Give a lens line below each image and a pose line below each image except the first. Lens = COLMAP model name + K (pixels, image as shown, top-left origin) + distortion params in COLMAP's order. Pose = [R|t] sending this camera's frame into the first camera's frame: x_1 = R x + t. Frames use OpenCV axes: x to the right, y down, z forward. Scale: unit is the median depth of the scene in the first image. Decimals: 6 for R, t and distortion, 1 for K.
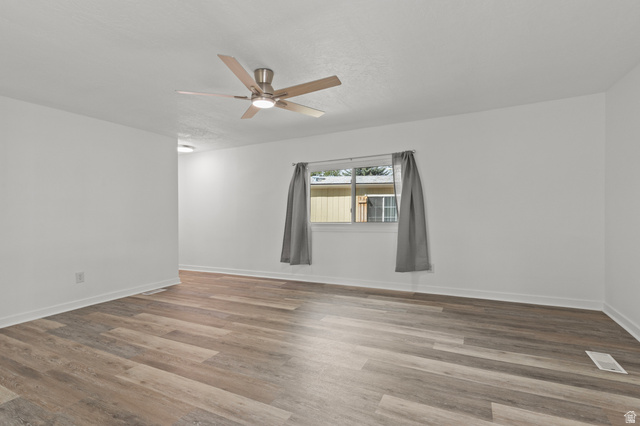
lens RADIAL K [[293.7, 0, 320.1], [0, 293.7, 212.8], [0, 0, 1]] dist [0.000041, 0.000123]
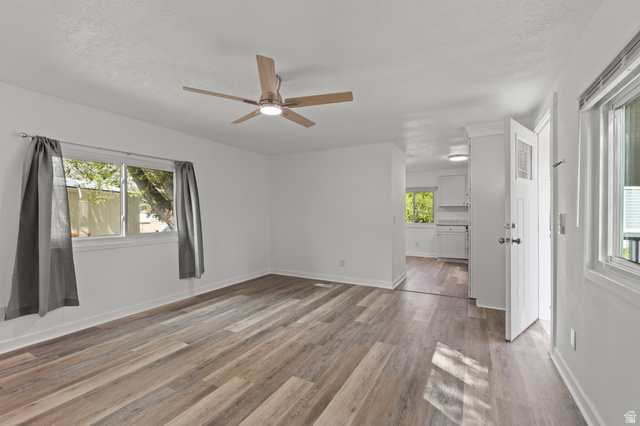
lens RADIAL K [[293.7, 0, 319.4], [0, 293.7, 213.8], [0, 0, 1]] dist [0.000041, 0.000123]
pose [[0.046072, 0.014667, 0.998830, -1.020445], [0.001753, 0.999889, -0.014764, -0.015687], [-0.998937, 0.002432, 0.046041, 0.705748]]
